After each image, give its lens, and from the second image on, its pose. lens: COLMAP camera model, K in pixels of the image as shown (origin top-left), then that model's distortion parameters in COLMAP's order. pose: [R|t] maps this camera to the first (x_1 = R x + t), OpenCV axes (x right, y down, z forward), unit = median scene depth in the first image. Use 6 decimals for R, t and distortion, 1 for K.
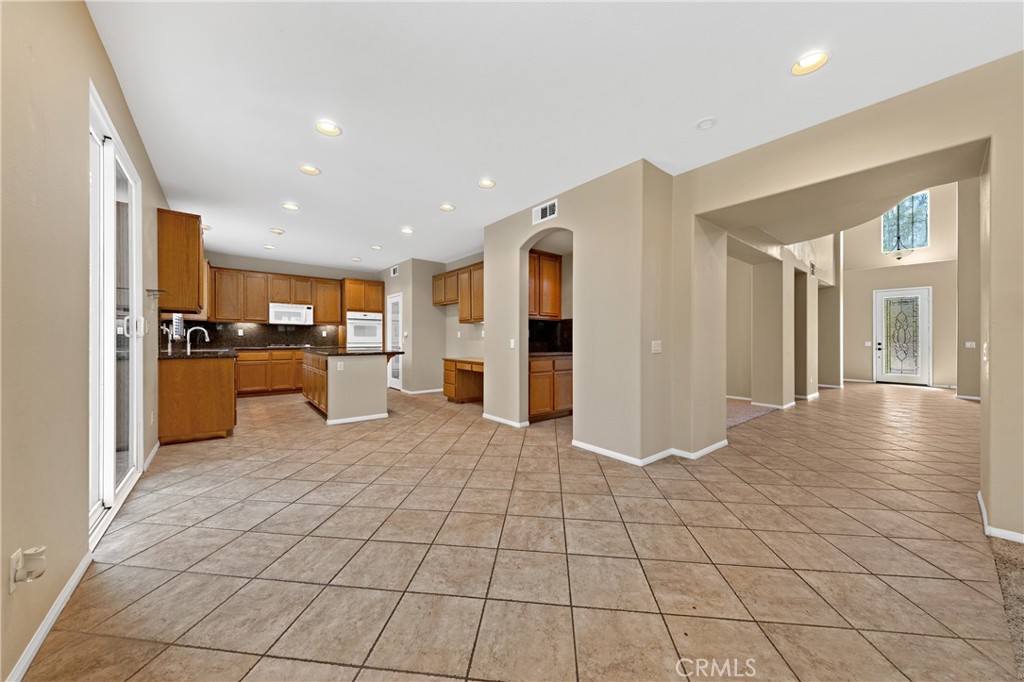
lens RADIAL K [[353.8, 0, 510.7], [0, 353.8, 339.7], [0, 0, 1]] dist [0.007219, -0.001640]
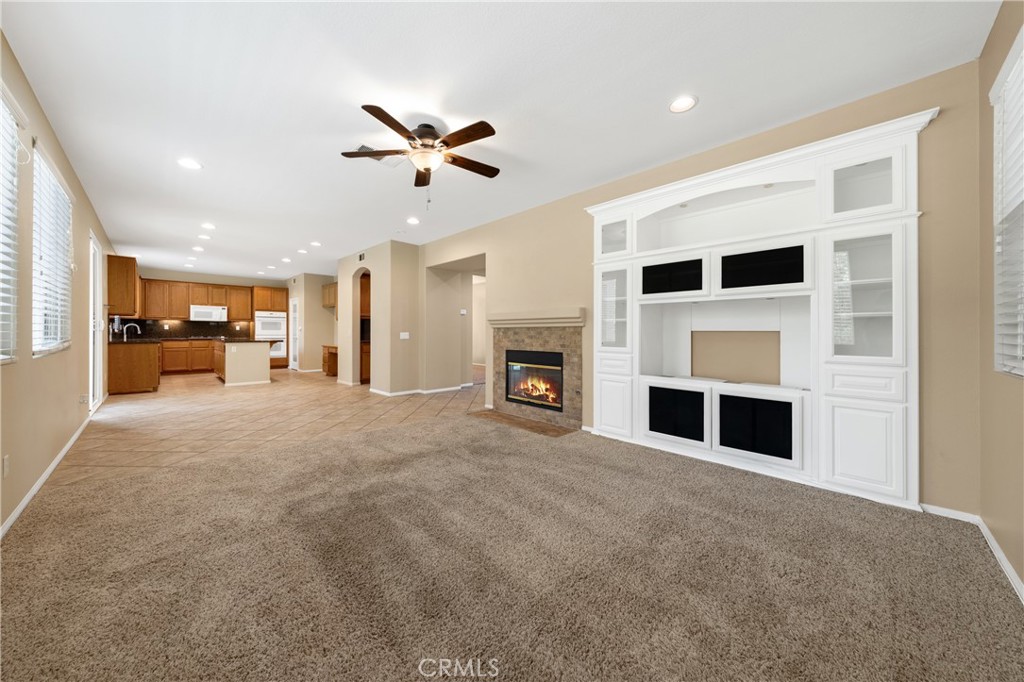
lens RADIAL K [[353.8, 0, 513.0], [0, 353.8, 331.3], [0, 0, 1]] dist [0.007219, -0.001640]
pose [[0.993728, -0.001349, 0.111820, 0.421529], [0.001883, 0.999987, -0.004666, 0.004468], [-0.111812, 0.004848, 0.993718, -0.517734]]
